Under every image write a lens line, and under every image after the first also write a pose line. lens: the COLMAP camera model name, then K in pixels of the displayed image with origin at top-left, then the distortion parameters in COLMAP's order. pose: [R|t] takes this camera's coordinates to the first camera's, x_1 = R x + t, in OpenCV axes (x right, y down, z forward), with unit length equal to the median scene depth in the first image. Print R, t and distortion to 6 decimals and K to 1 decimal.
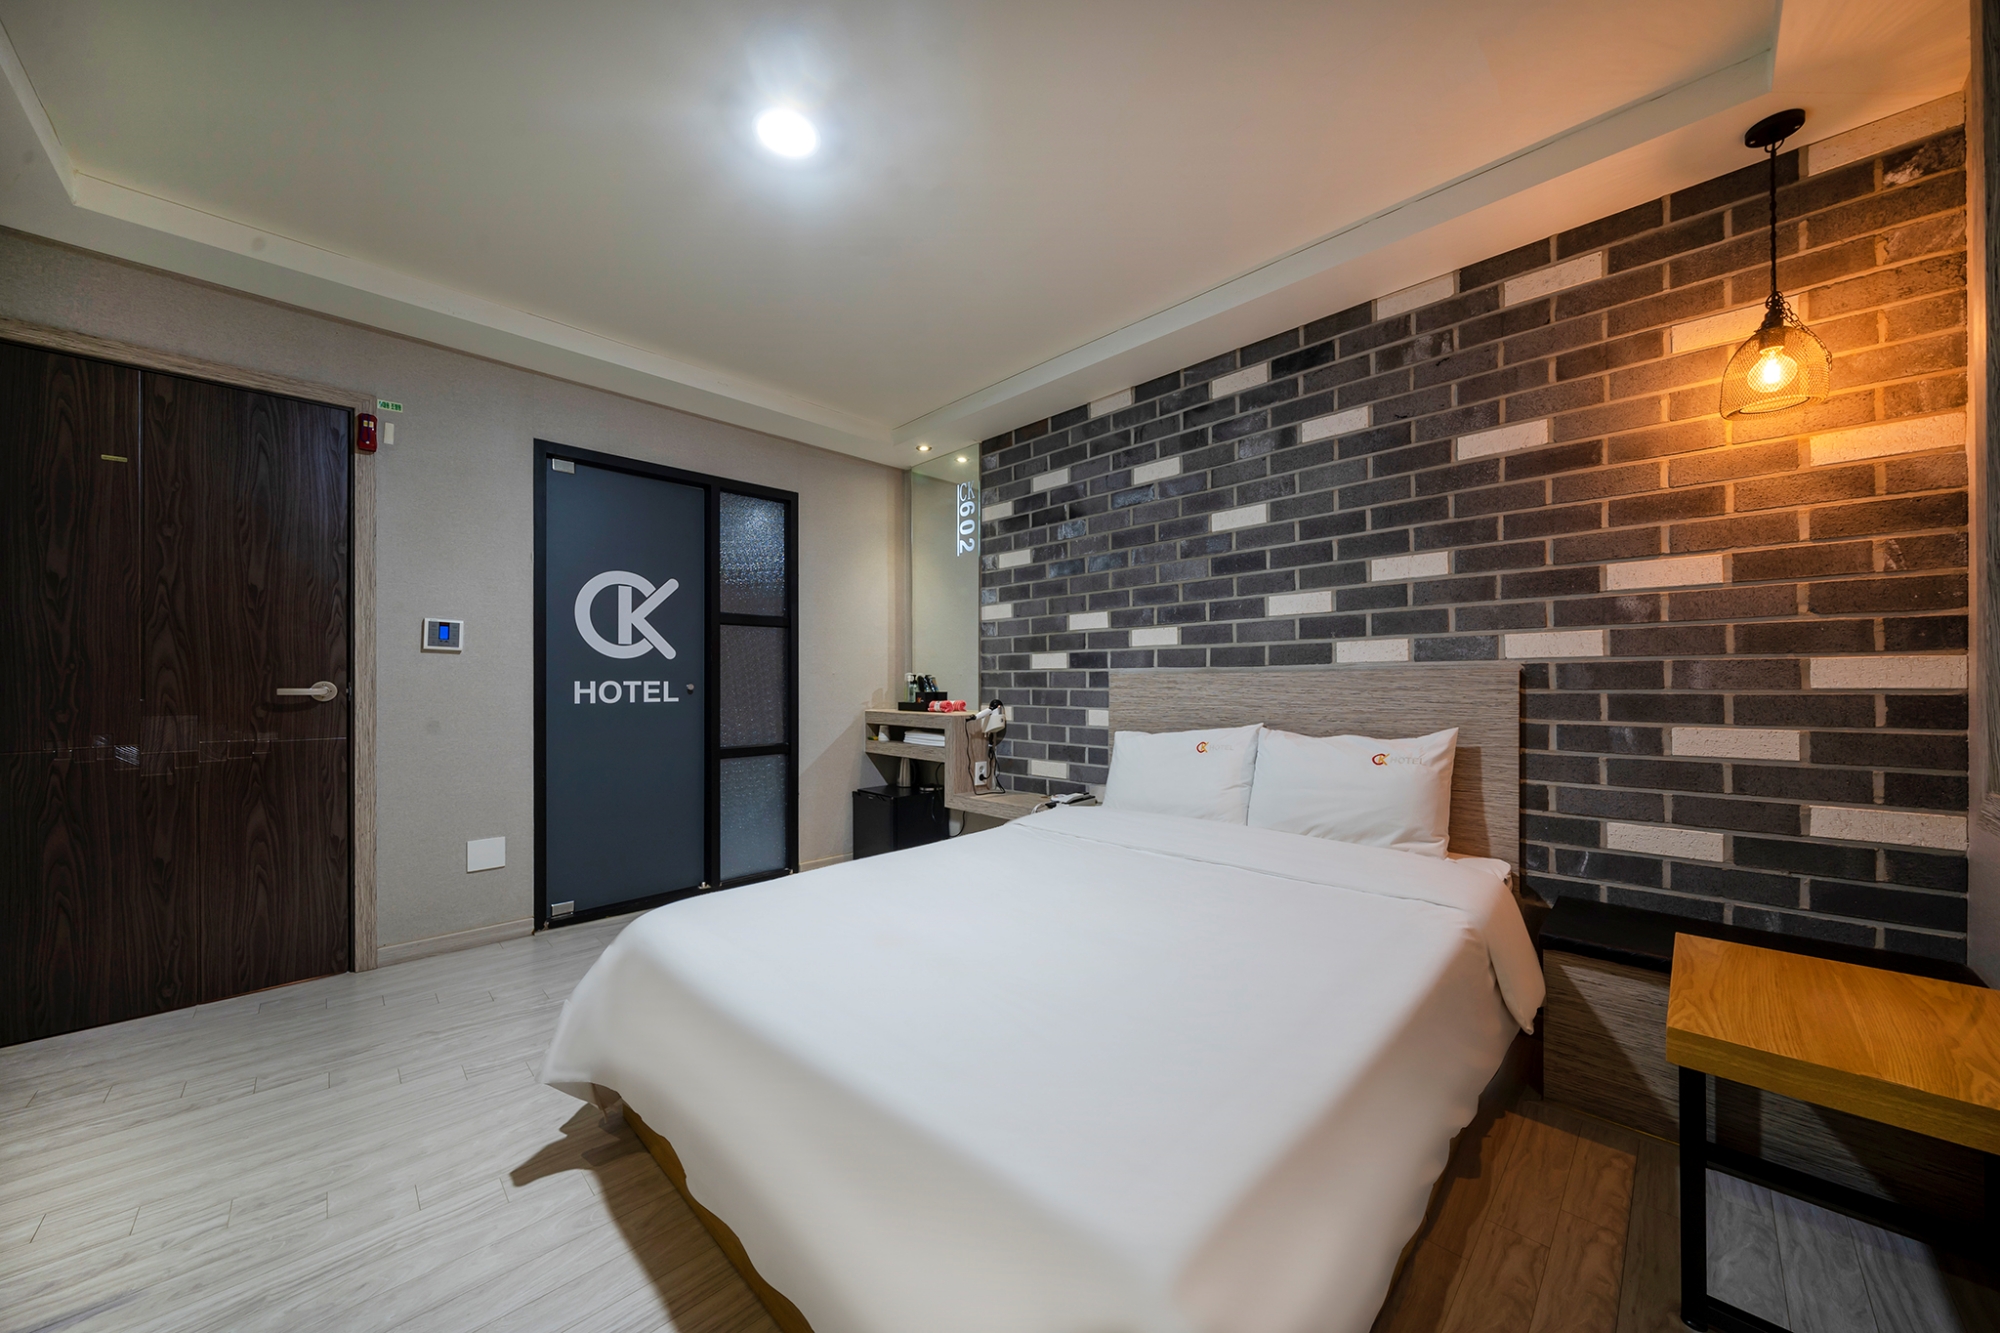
lens RADIAL K [[683.6, 0, 995.2], [0, 683.6, 678.7], [0, 0, 1]] dist [-0.001341, -0.000088]
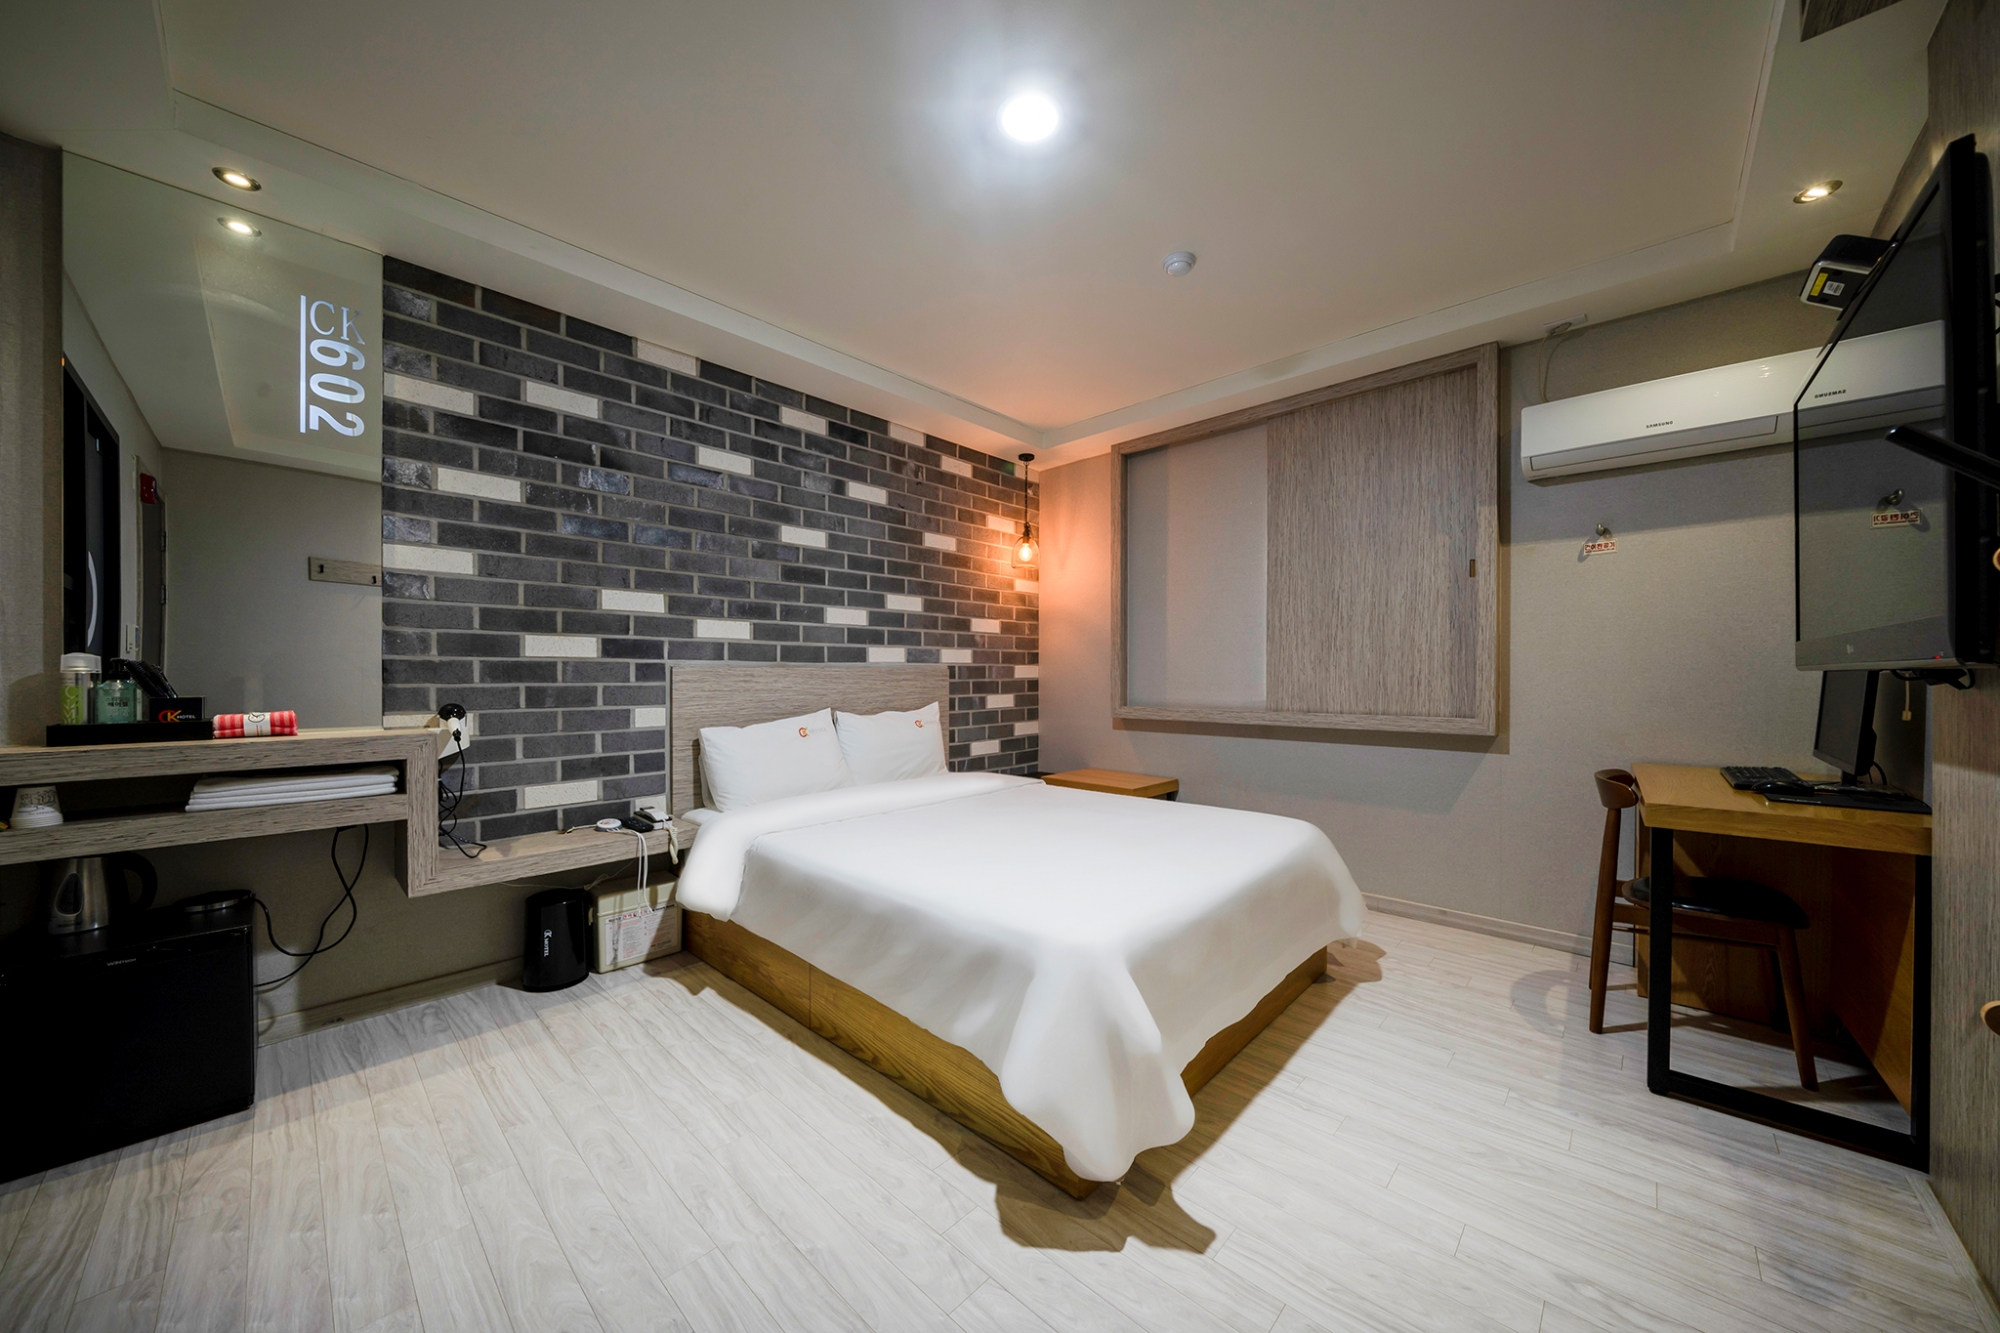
lens RADIAL K [[694.3, 0, 993.0], [0, 694.3, 677.9], [0, 0, 1]] dist [-0.001372, -0.000115]
pose [[-0.026013, -0.003225, 0.999656, -0.814826], [-0.005328, 0.999981, 0.003087, 0.003572], [-0.999647, -0.005246, -0.026030, 0.669913]]
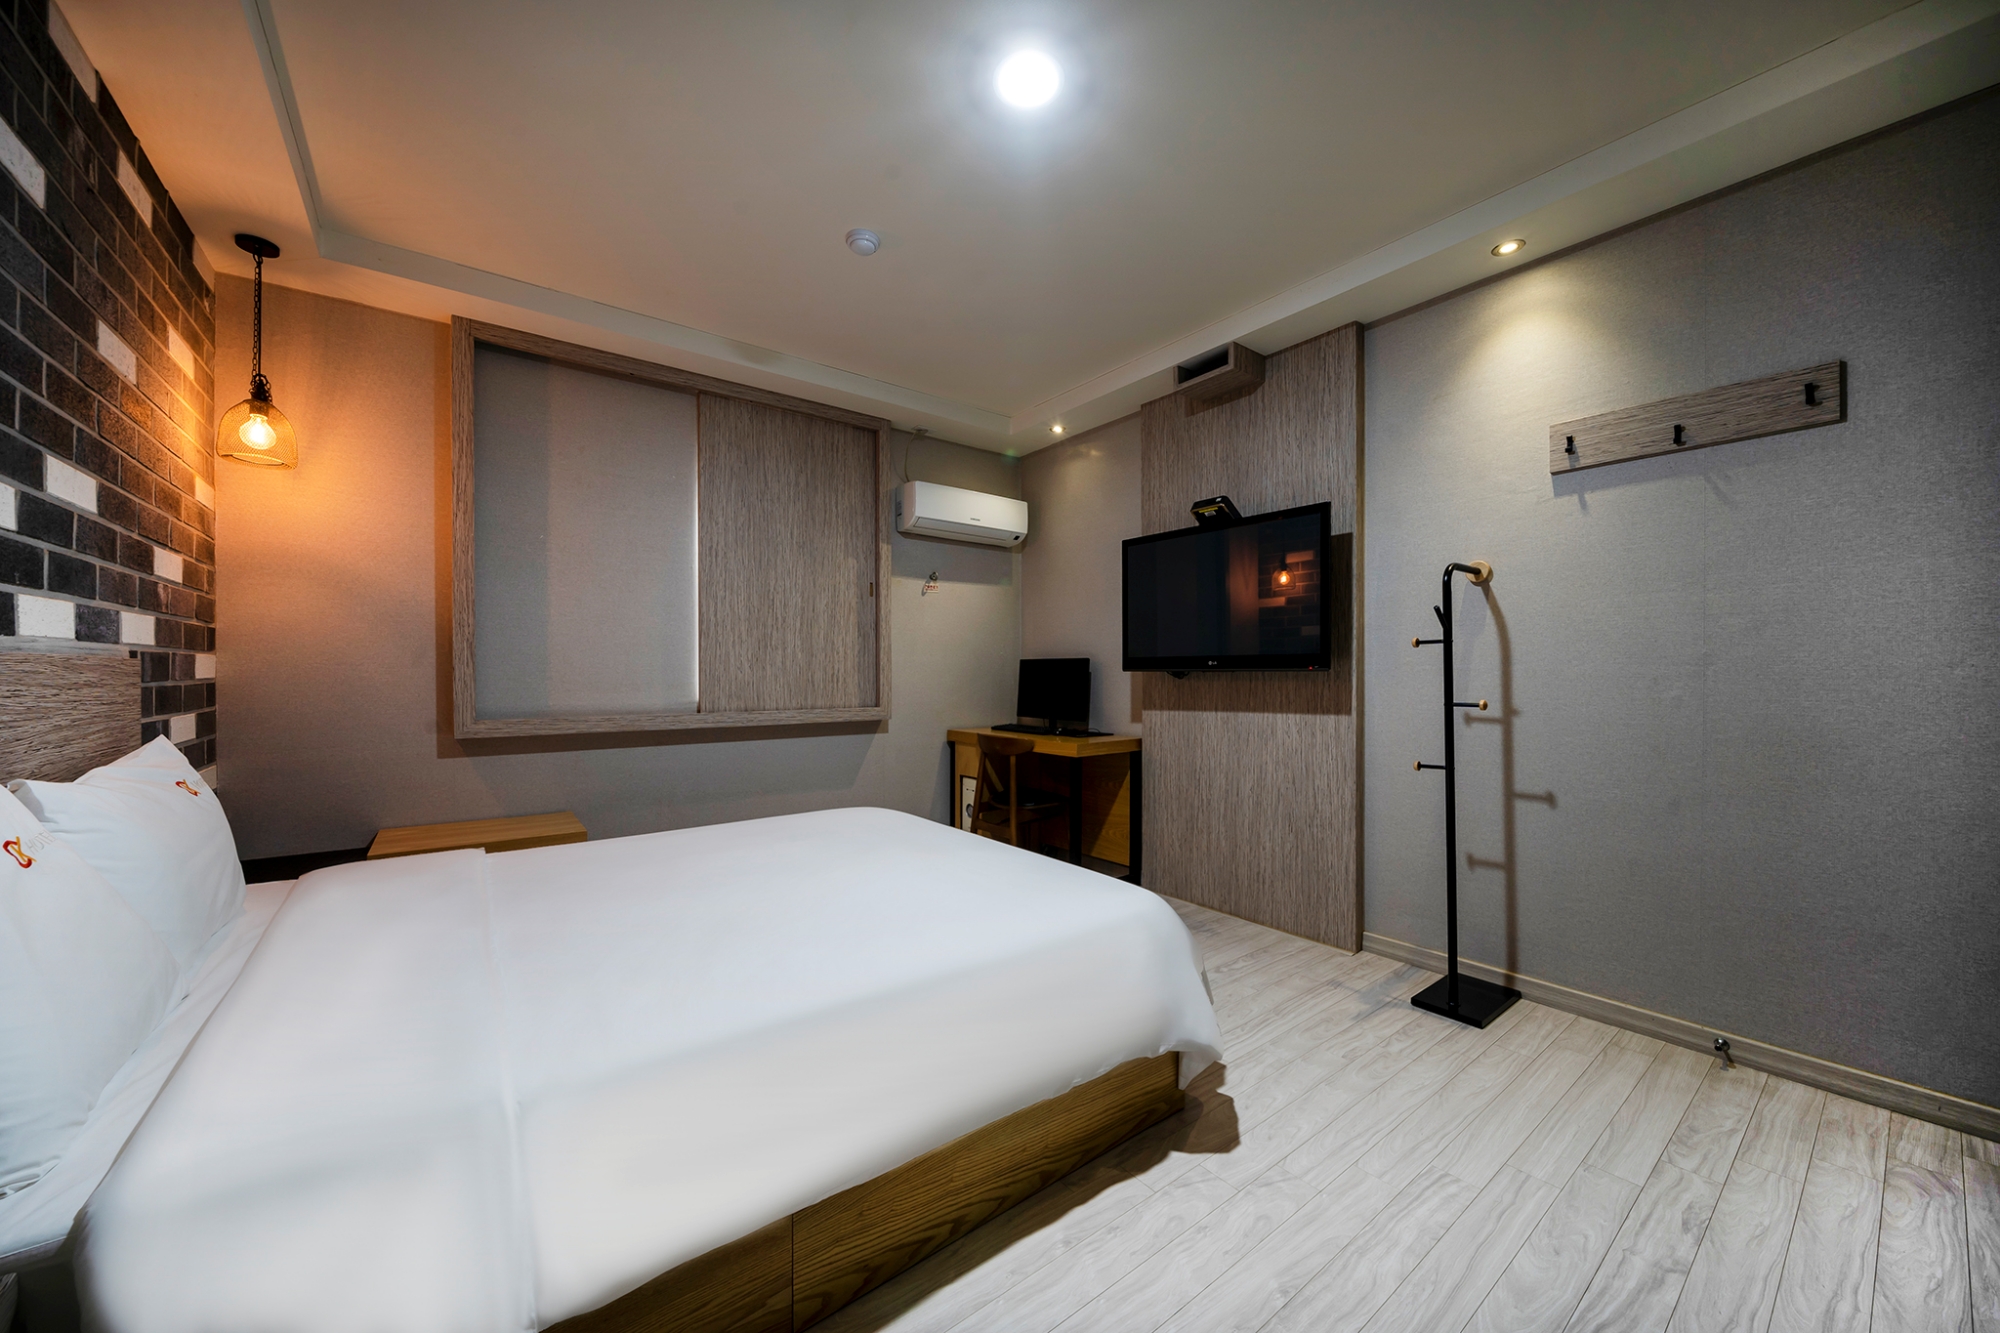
lens RADIAL K [[723.1, 0, 999.0], [0, 723.1, 678.0], [0, 0, 1]] dist [-0.000454, -0.000061]
pose [[-0.992076, 0.000016, 0.125639, -0.241293], [0.000054, 1.000000, 0.000301, 0.007043], [-0.125639, 0.000305, -0.992076, 1.233528]]
